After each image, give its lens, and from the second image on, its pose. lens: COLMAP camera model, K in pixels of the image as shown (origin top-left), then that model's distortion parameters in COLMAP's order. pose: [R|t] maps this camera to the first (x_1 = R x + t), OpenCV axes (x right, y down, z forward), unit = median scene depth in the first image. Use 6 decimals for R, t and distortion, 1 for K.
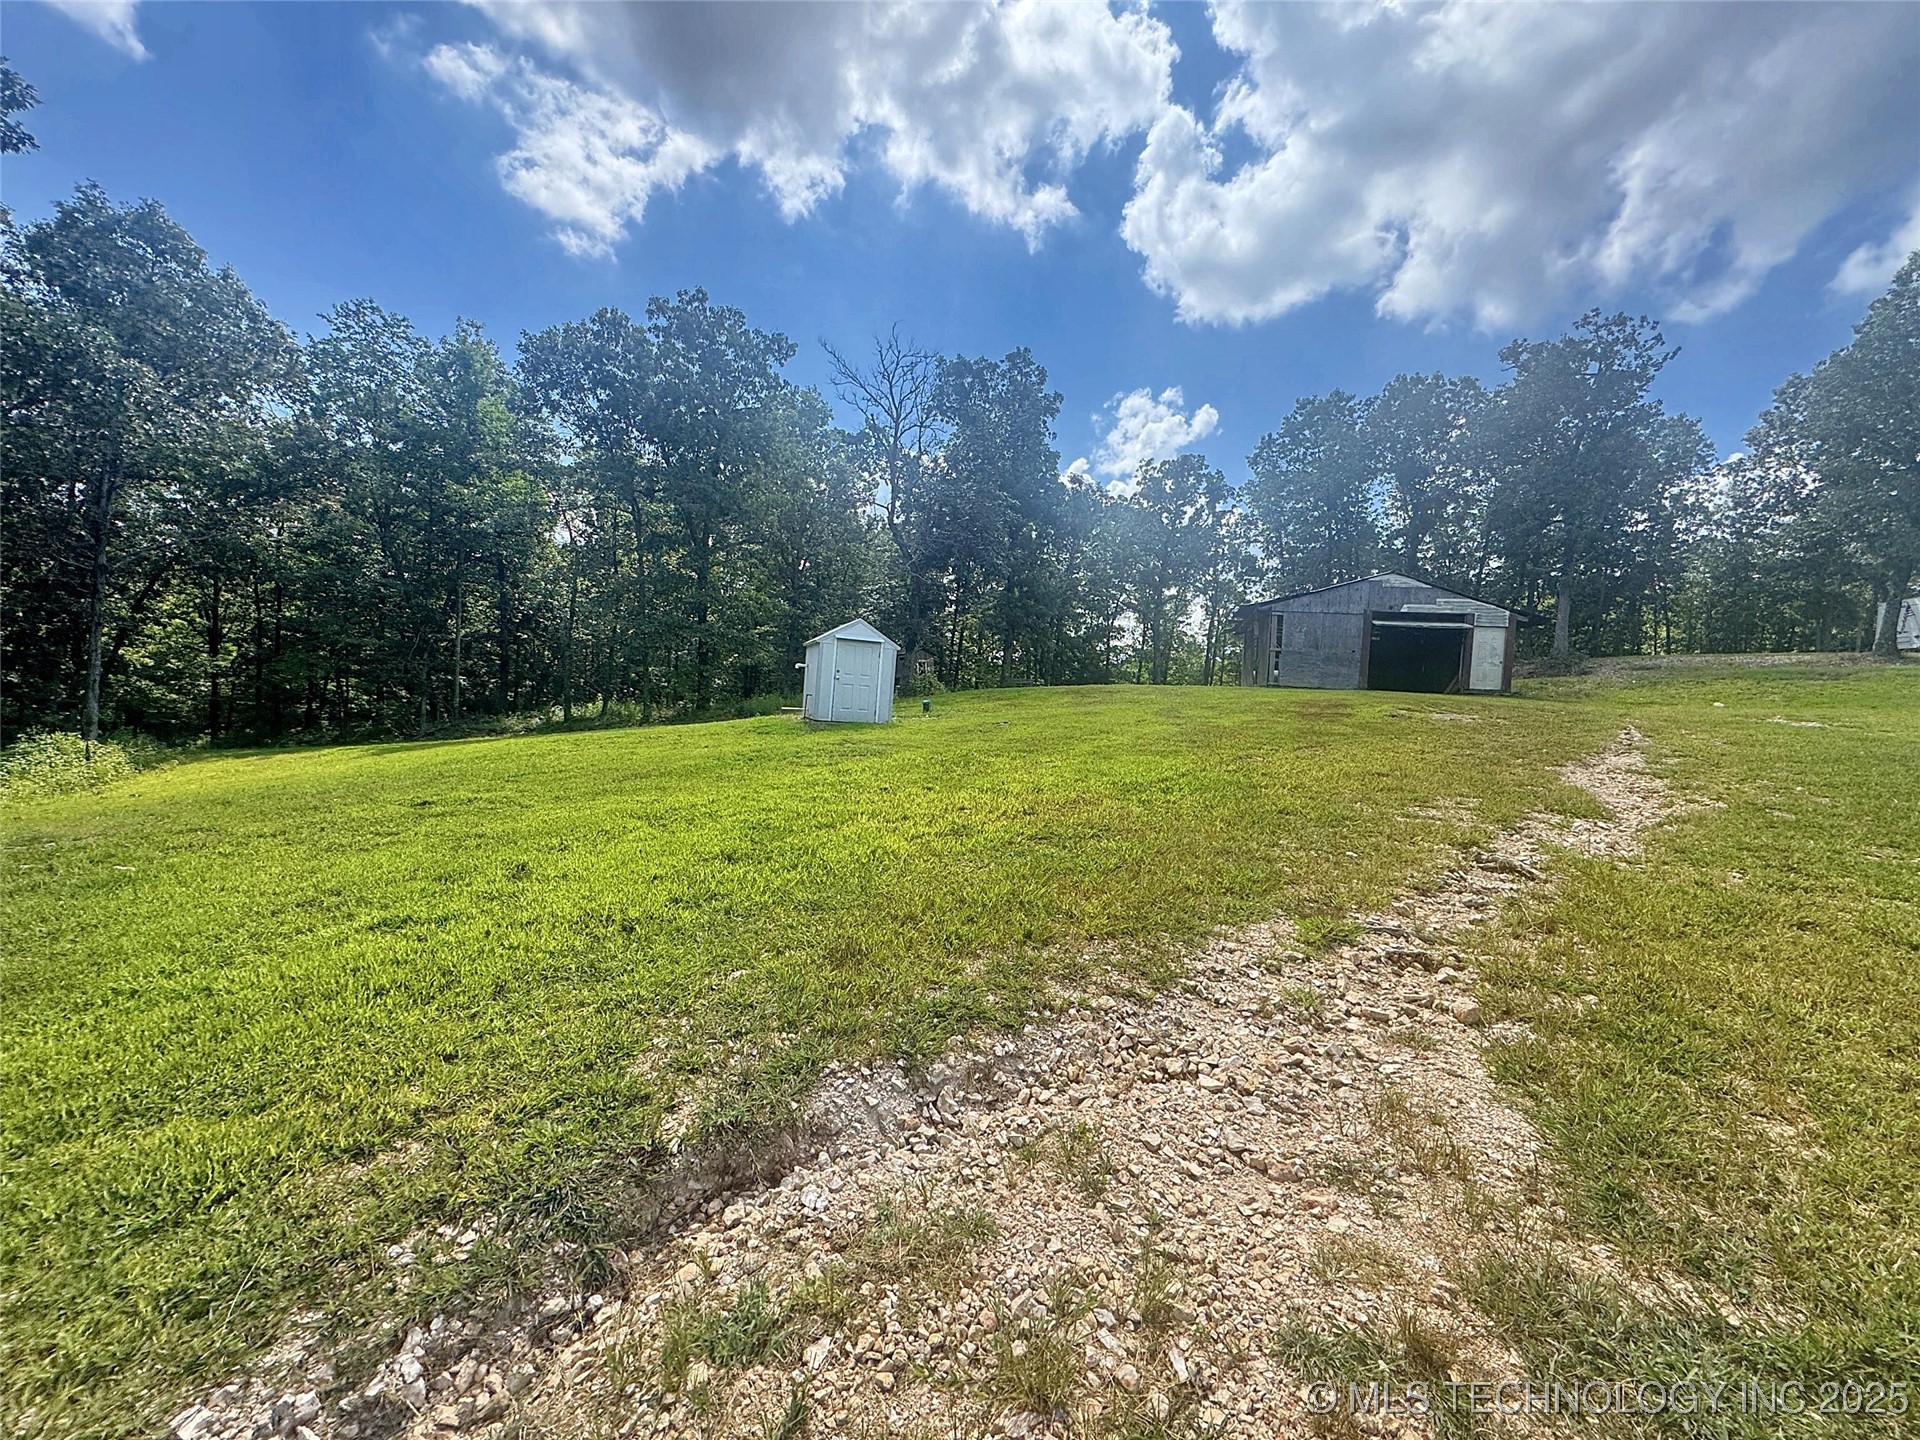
lens RADIAL K [[758.8, 0, 958.8], [0, 758.8, 721.2], [0, 0, 1]] dist [-0.003108, 0.000361]
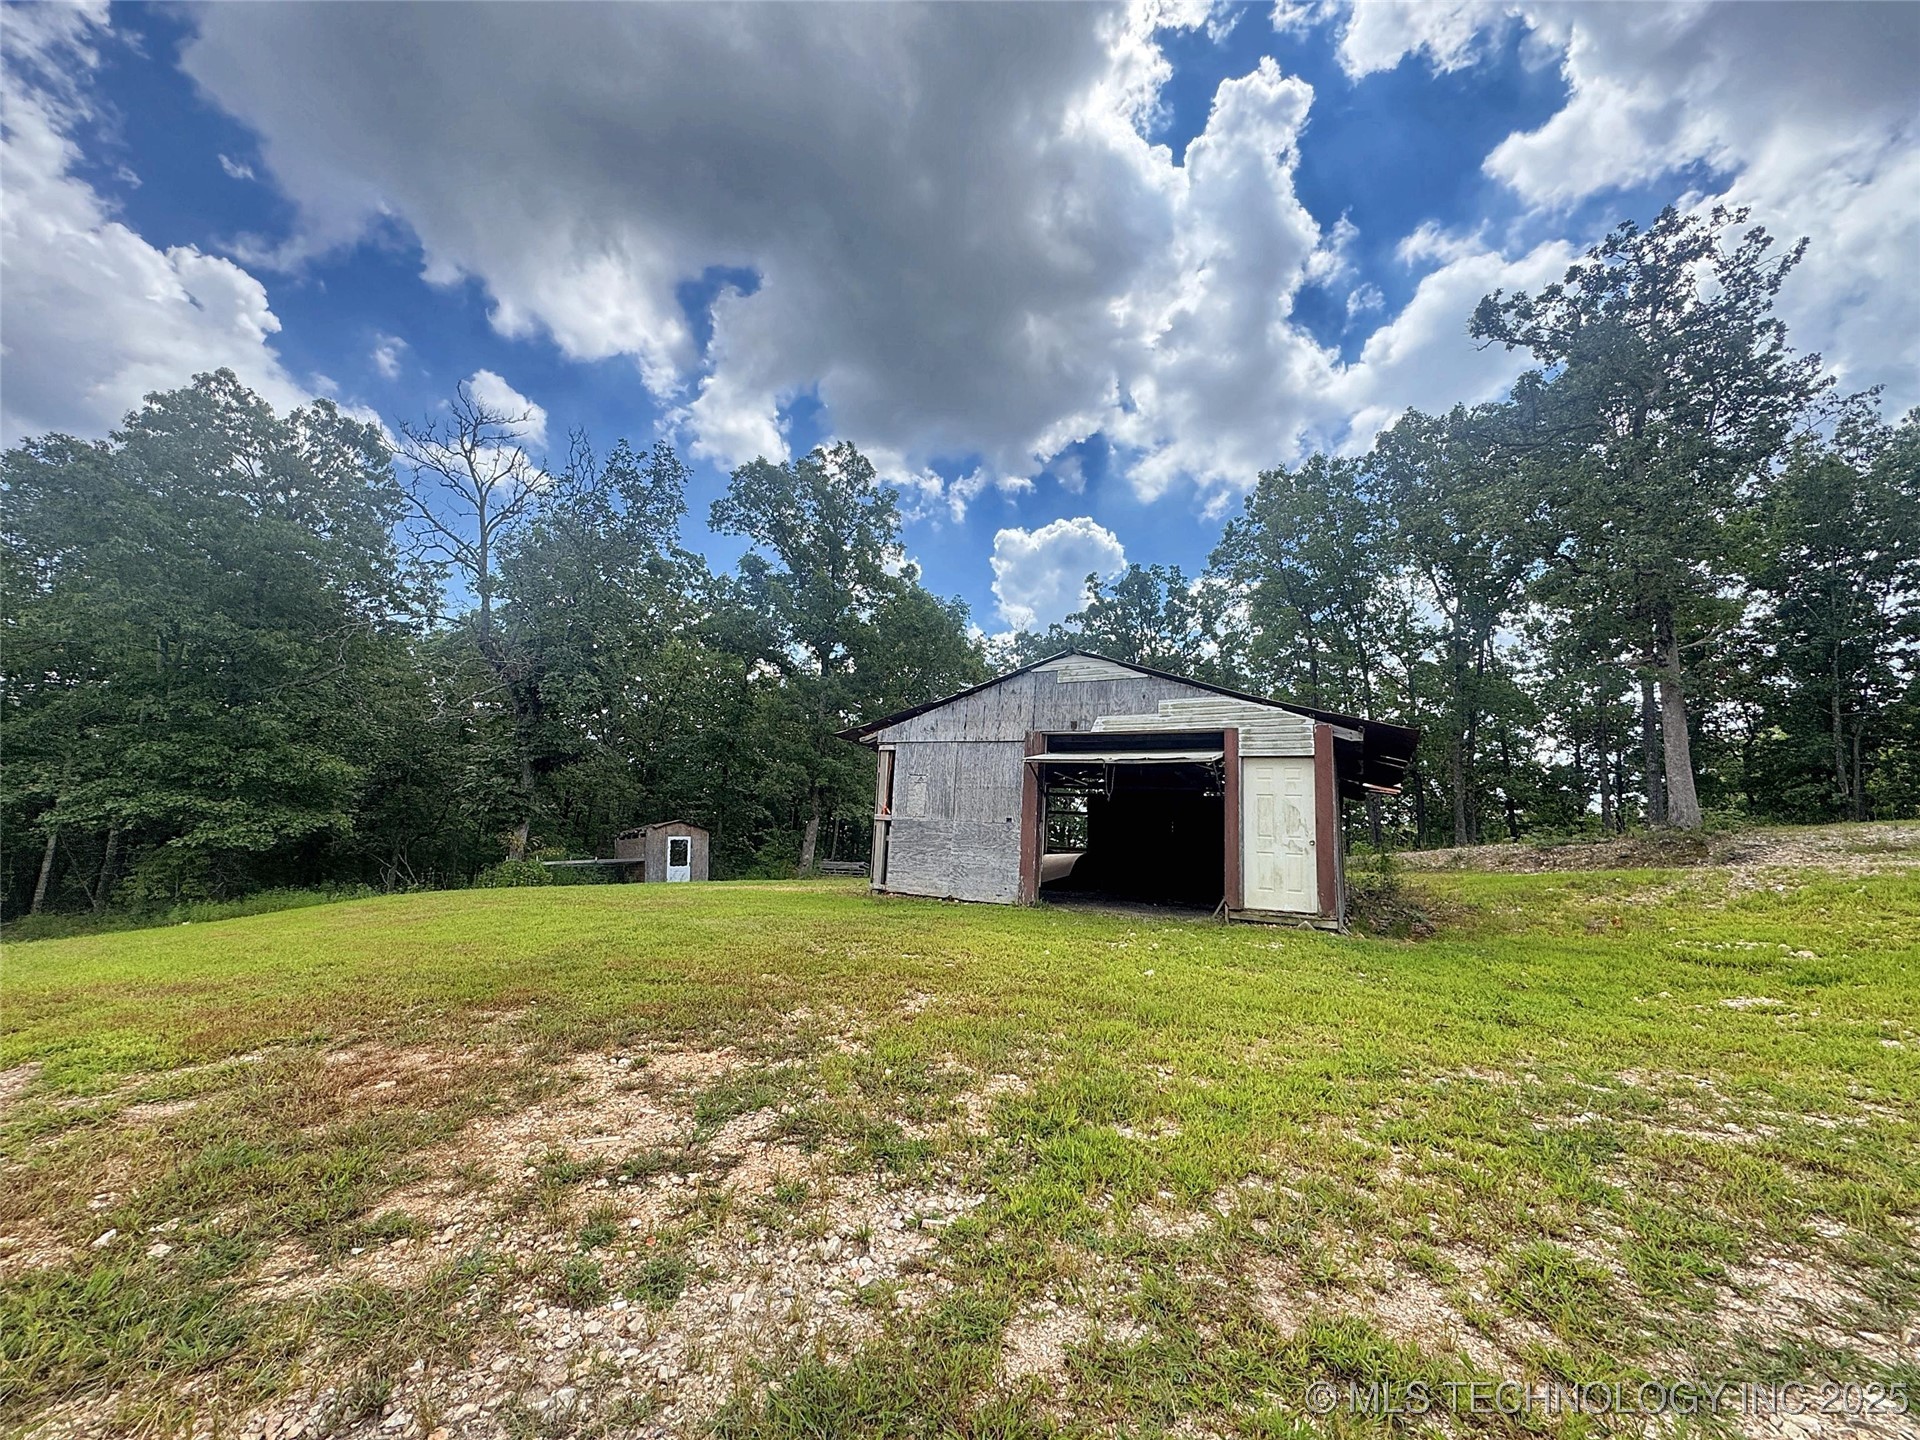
lens RADIAL K [[758.8, 0, 962.8], [0, 758.8, 730.8], [0, 0, 1]] dist [-0.003108, 0.000361]
pose [[0.972504, -0.036663, -0.229982, 0.612323], [-0.012525, 0.977866, -0.208855, -0.047518], [0.232549, 0.205993, 0.950520, 0.540117]]
